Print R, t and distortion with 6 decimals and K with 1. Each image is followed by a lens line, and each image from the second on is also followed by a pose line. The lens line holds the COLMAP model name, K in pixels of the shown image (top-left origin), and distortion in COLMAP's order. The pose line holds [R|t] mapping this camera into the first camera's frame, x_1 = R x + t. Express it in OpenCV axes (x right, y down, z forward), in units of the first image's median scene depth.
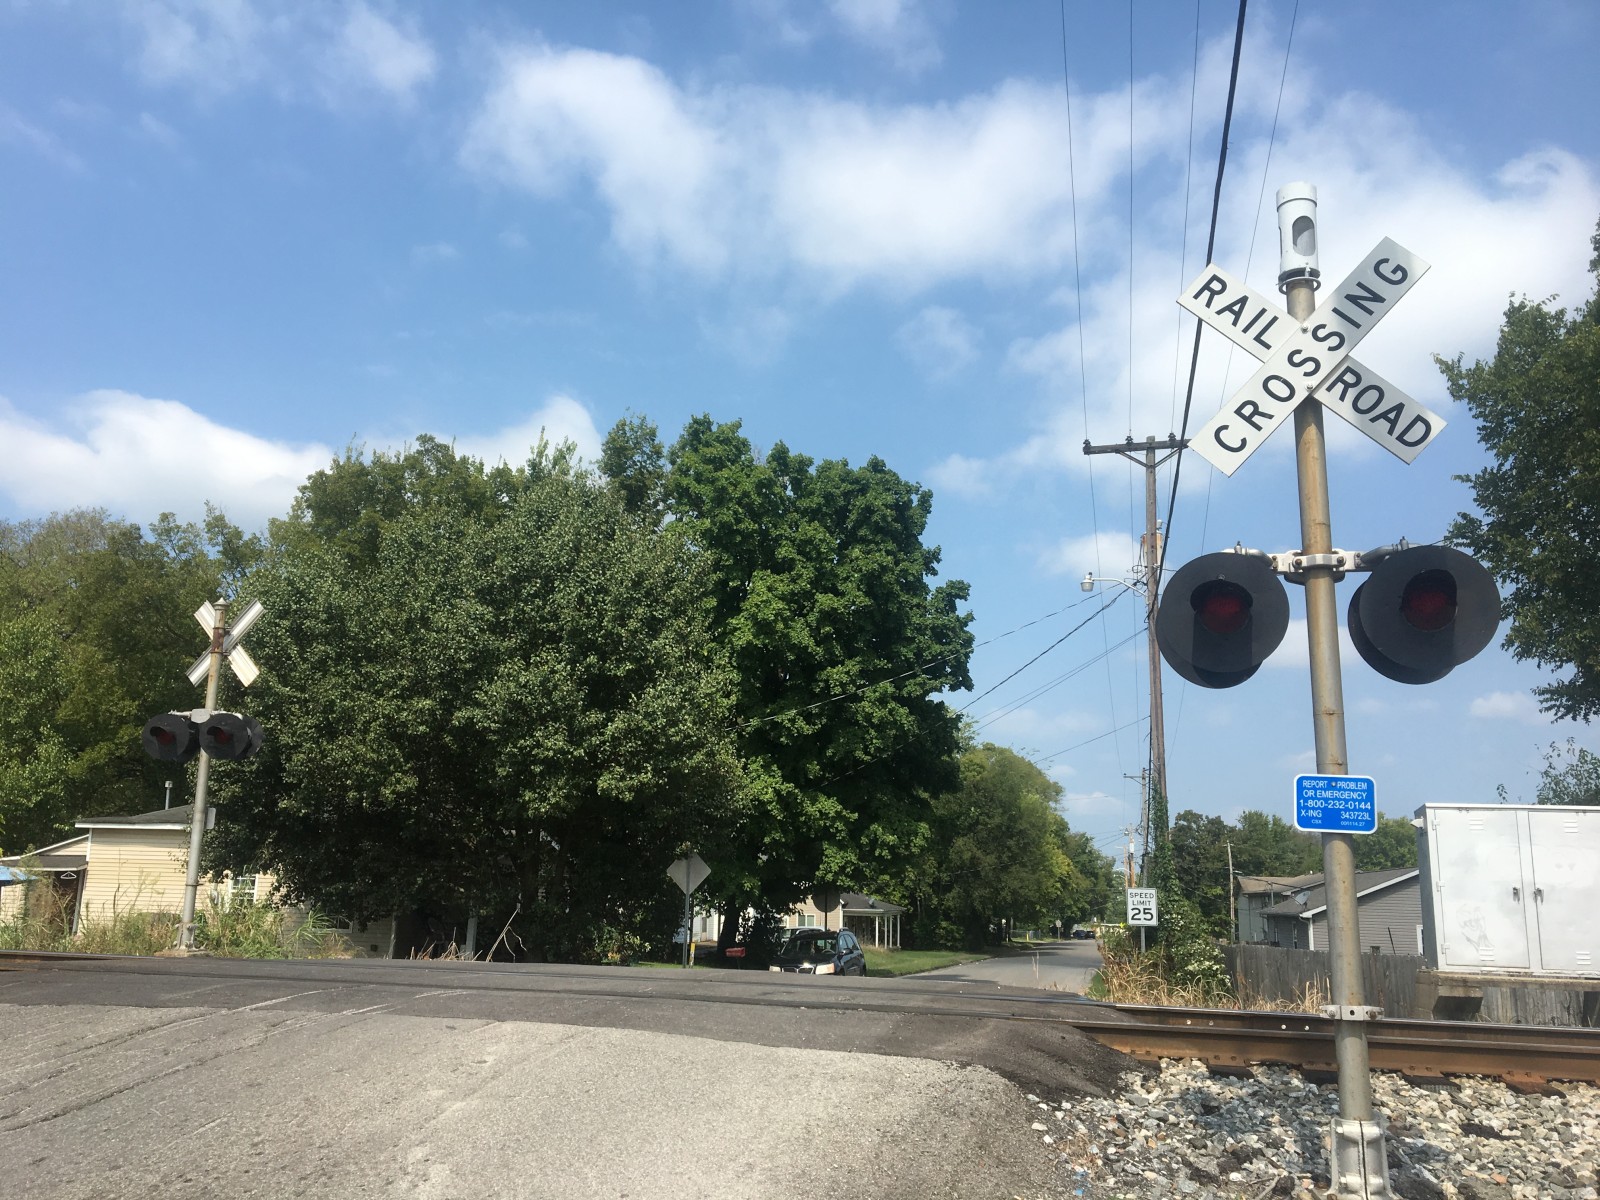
lens RADIAL K [[1333.4, 0, 783.4], [0, 1333.4, 592.2], [0, 0, 1]] dist [0.084170, -0.090010]
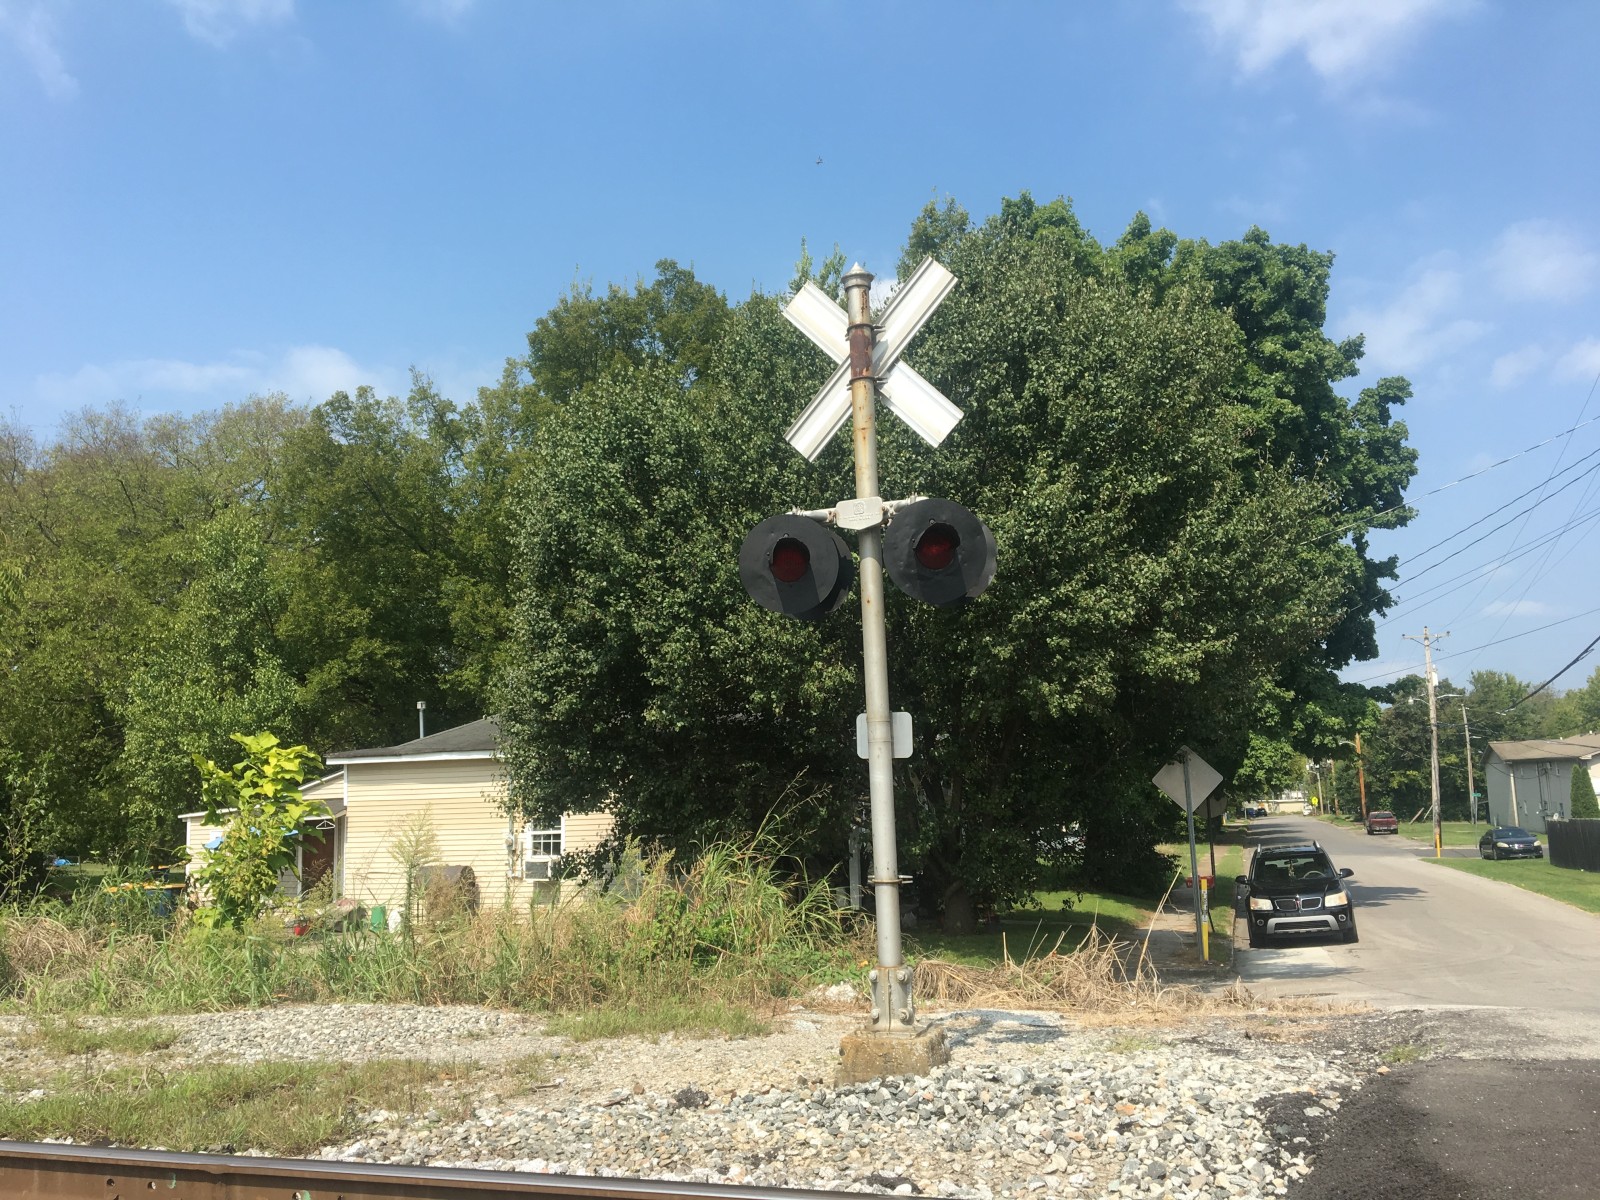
lens RADIAL K [[1333.4, 0, 783.0], [0, 1333.4, 596.2], [0, 0, 1]] dist [0.084170, -0.090010]
pose [[0.994334, -0.069127, -0.080758, -0.212389], [0.075107, 0.994462, 0.073510, 0.042461], [0.075229, -0.079159, 0.994019, 0.278150]]
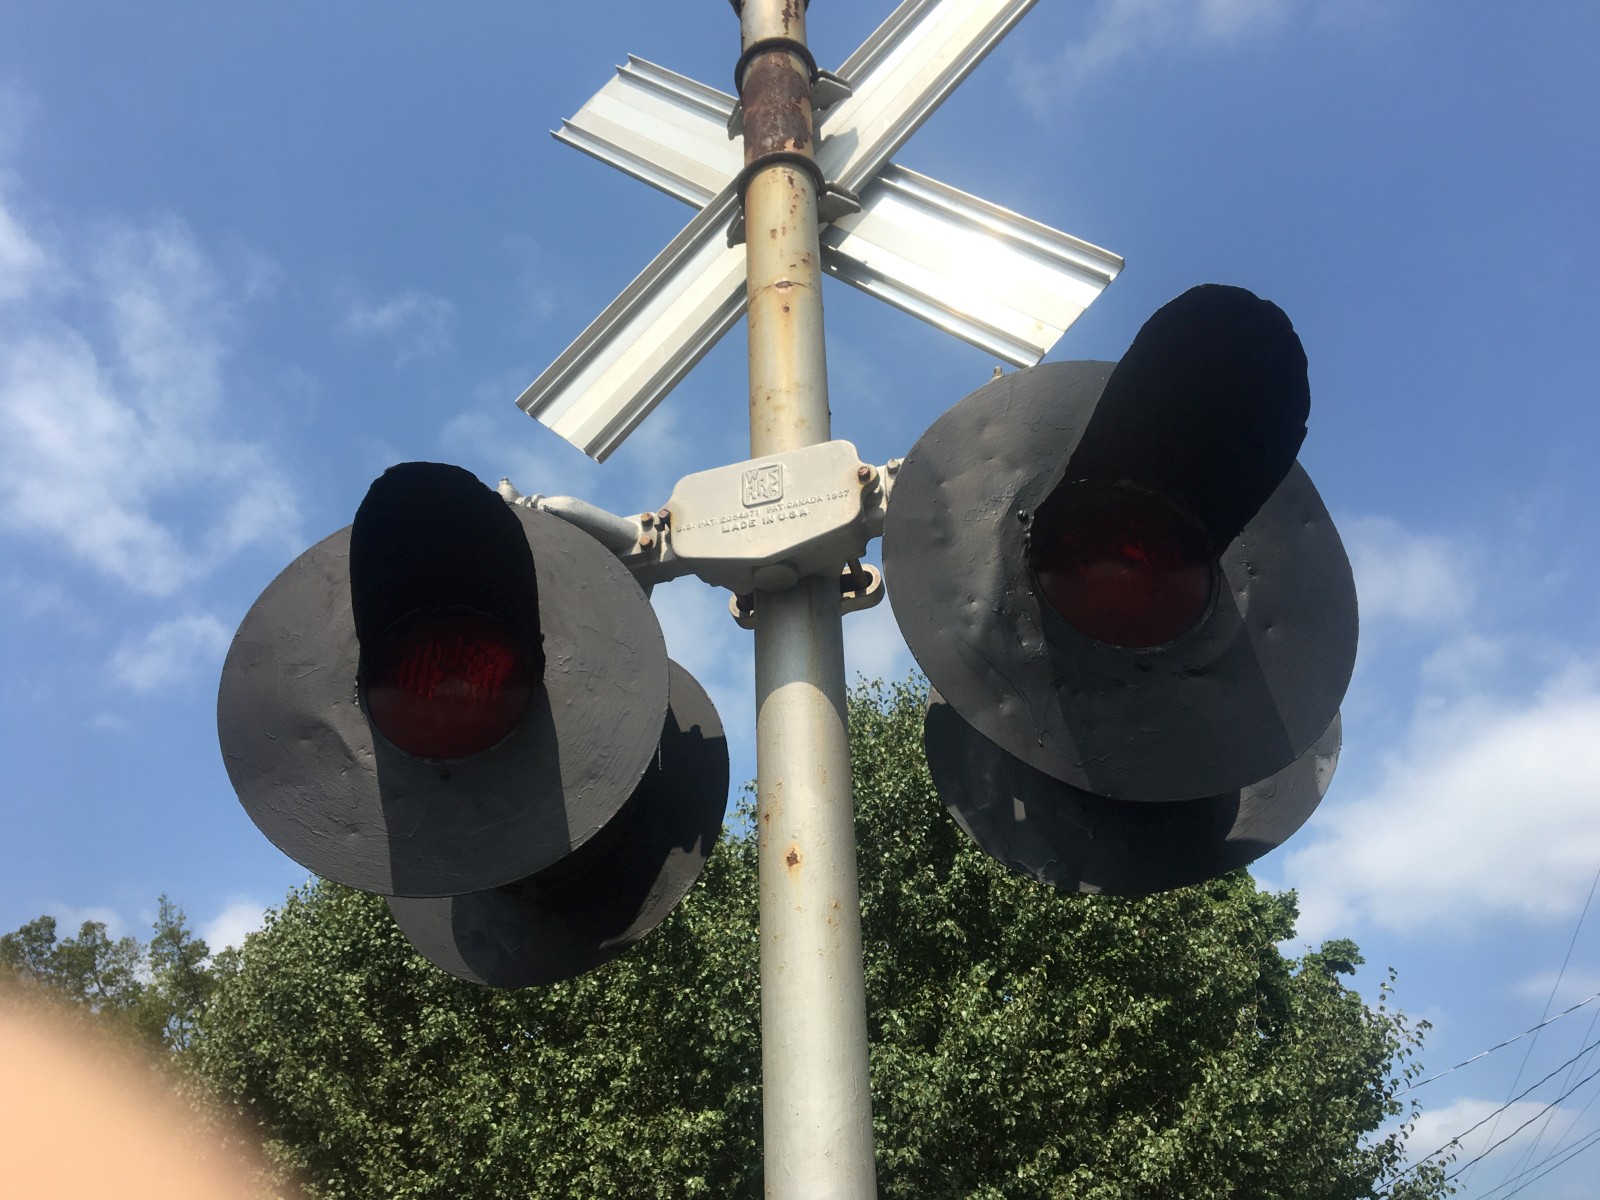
lens RADIAL K [[1357.2, 0, 755.9], [0, 1357.2, 657.3], [0, 0, 1]] dist [0.087288, -0.108293]
pose [[0.998327, -0.045041, 0.036263, -0.220977], [0.054053, 0.949681, -0.308520, 0.067701], [-0.020543, 0.309964, 0.950526, 0.455037]]
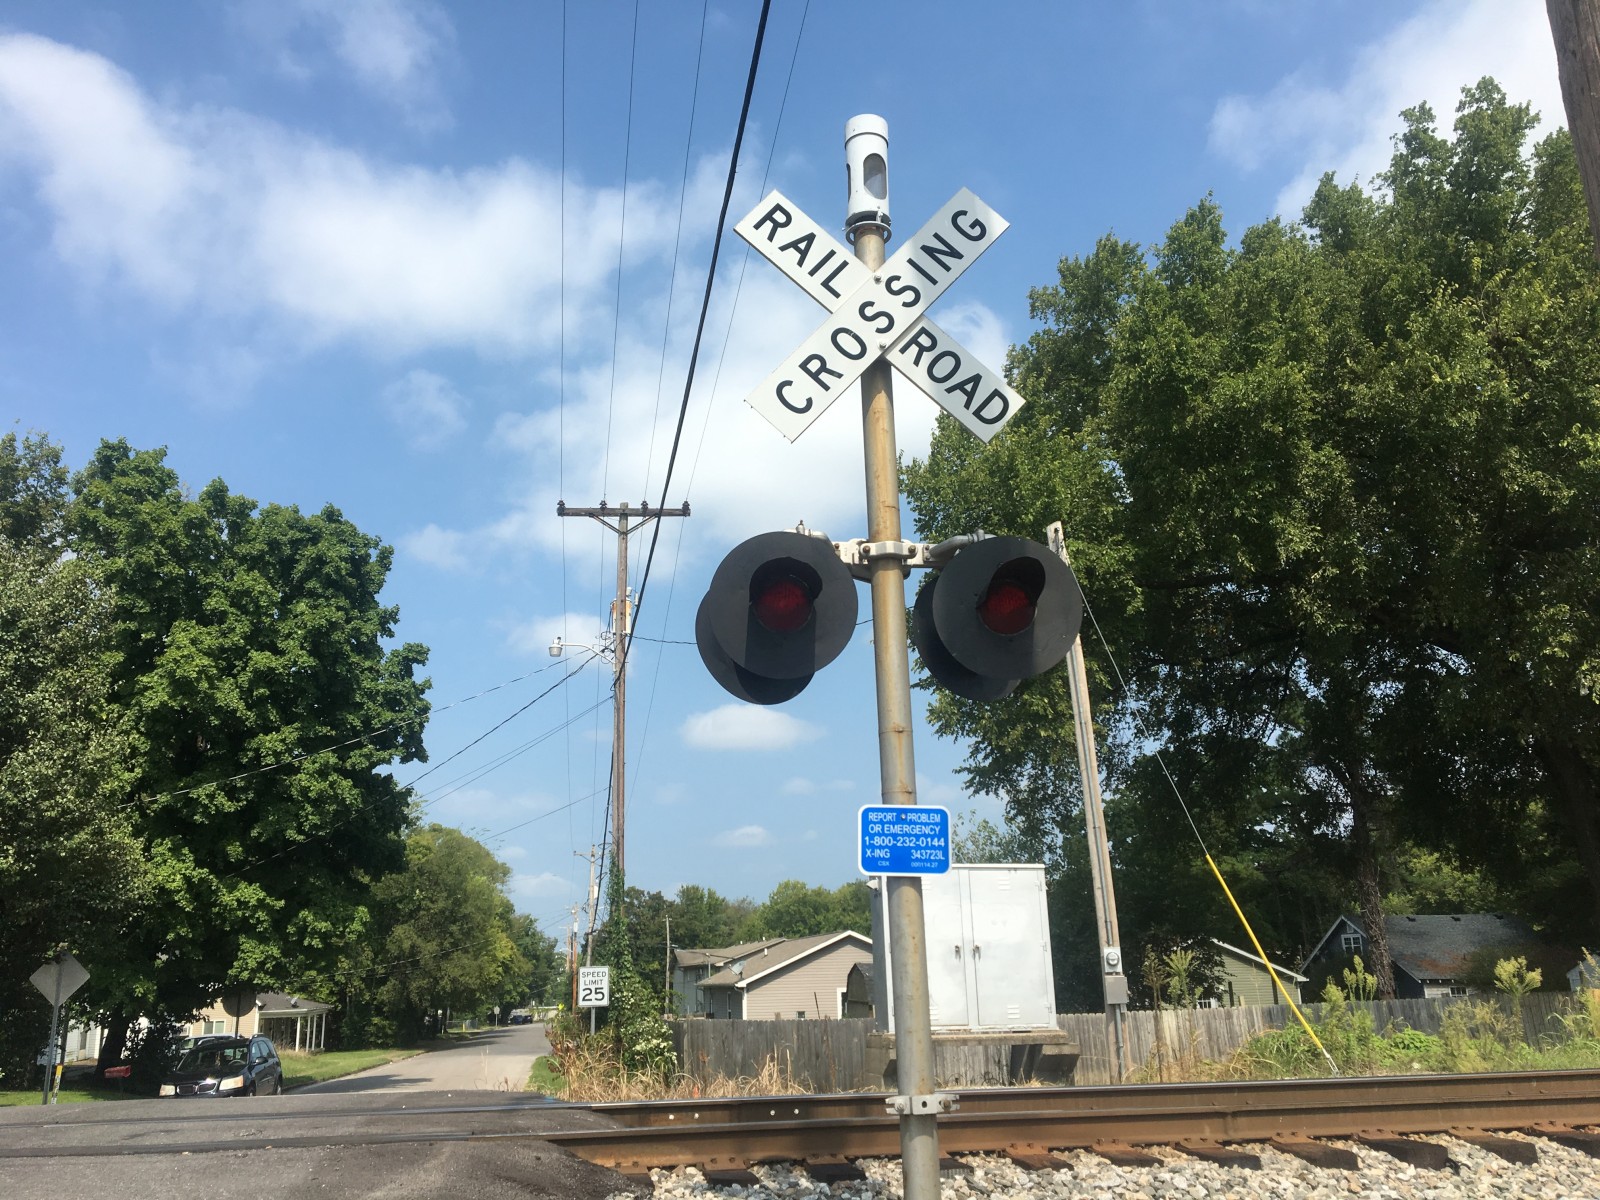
lens RADIAL K [[1333.4, 0, 768.7], [0, 1333.4, 594.8], [0, 0, 1]] dist [0.084170, -0.090010]
pose [[0.924263, 0.057365, 0.377422, 0.003437], [-0.035570, 0.997285, -0.064473, 0.011913], [-0.380096, 0.046165, 0.923794, 0.051964]]
